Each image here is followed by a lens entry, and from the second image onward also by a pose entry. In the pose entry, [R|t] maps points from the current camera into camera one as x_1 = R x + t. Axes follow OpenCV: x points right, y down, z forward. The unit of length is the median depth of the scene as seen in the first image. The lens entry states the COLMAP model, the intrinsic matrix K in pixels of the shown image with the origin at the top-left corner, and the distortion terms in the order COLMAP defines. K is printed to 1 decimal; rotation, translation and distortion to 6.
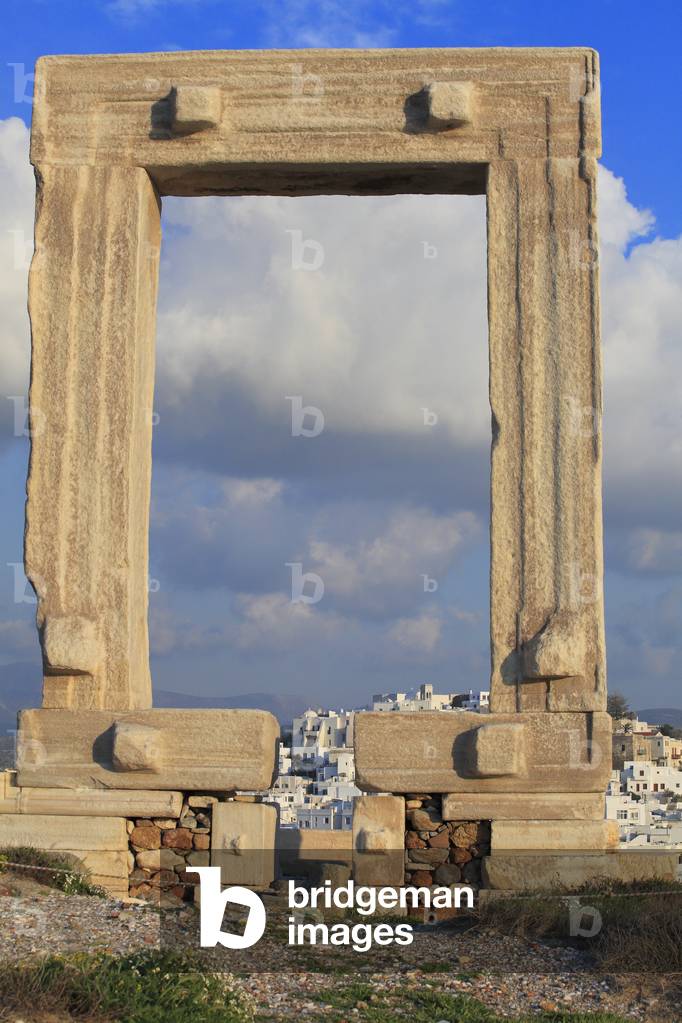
lens RADIAL K [[2066.0, 0, 347.2], [0, 2066.0, 518.8], [0, 0, 1]] dist [-0.325051, 0.000000]
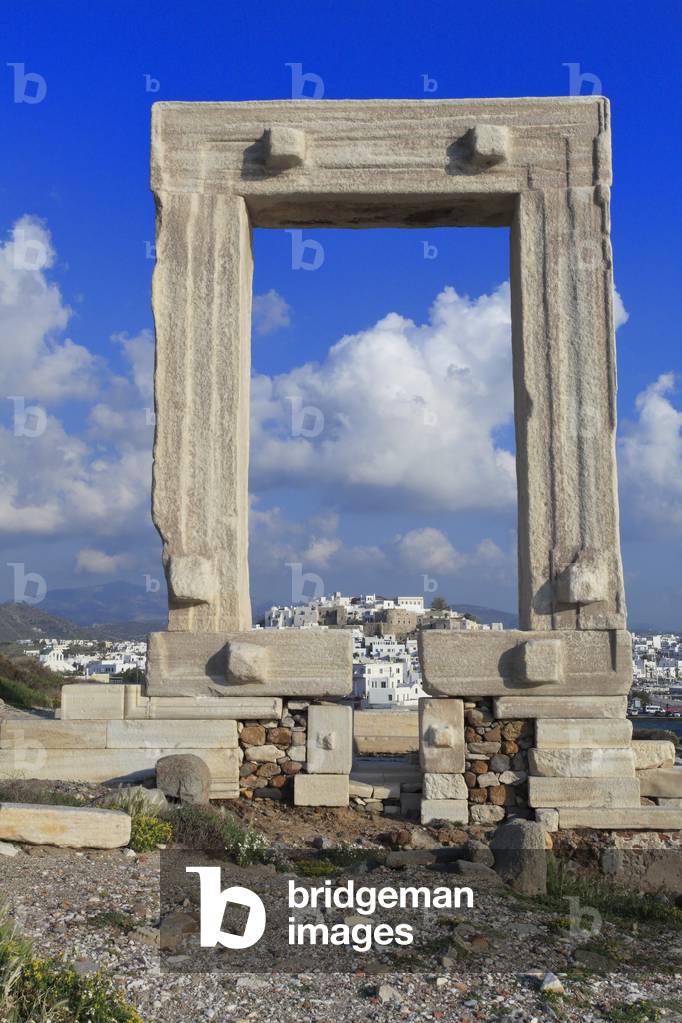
lens RADIAL K [[1112.2, 0, 337.8], [0, 1112.2, 511.5], [0, 0, 1]] dist [0.028060, 0.000000]
pose [[0.999159, -0.006260, 0.040523, -0.072189], [0.005940, 0.999950, 0.008020, 0.015605], [-0.040571, -0.007772, 0.999146, 0.320948]]
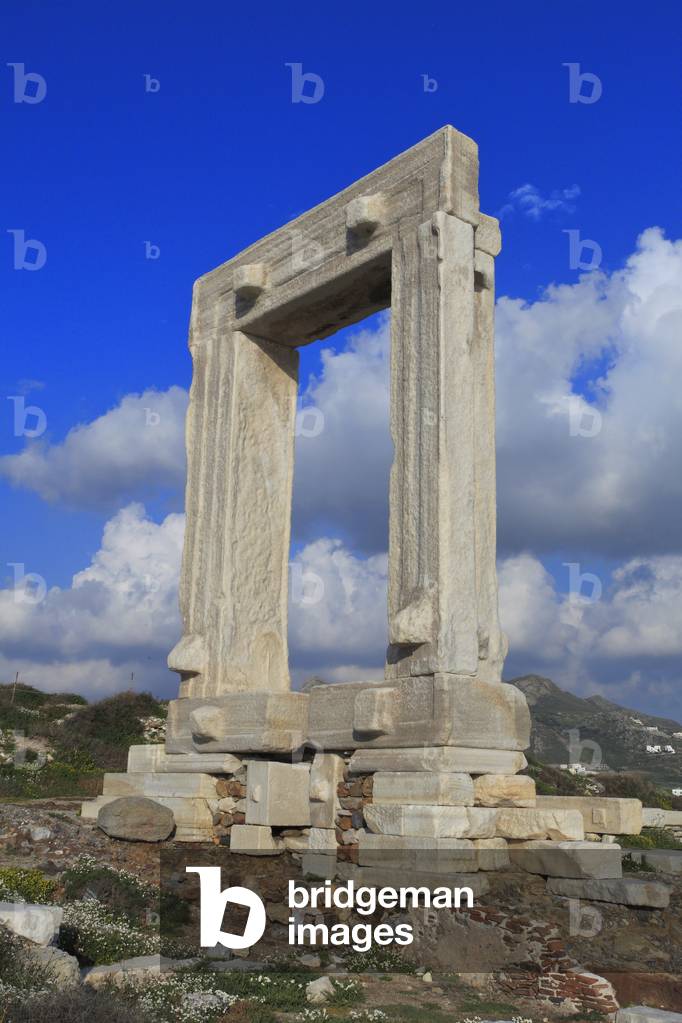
lens RADIAL K [[1112.2, 0, 339.9], [0, 1112.2, 511.1], [0, 0, 1]] dist [0.028060, 0.000000]
pose [[0.681249, -0.175093, -0.710804, 0.515528], [0.079373, 0.982918, -0.166050, 0.100068], [0.727736, 0.056703, 0.683509, 0.515880]]
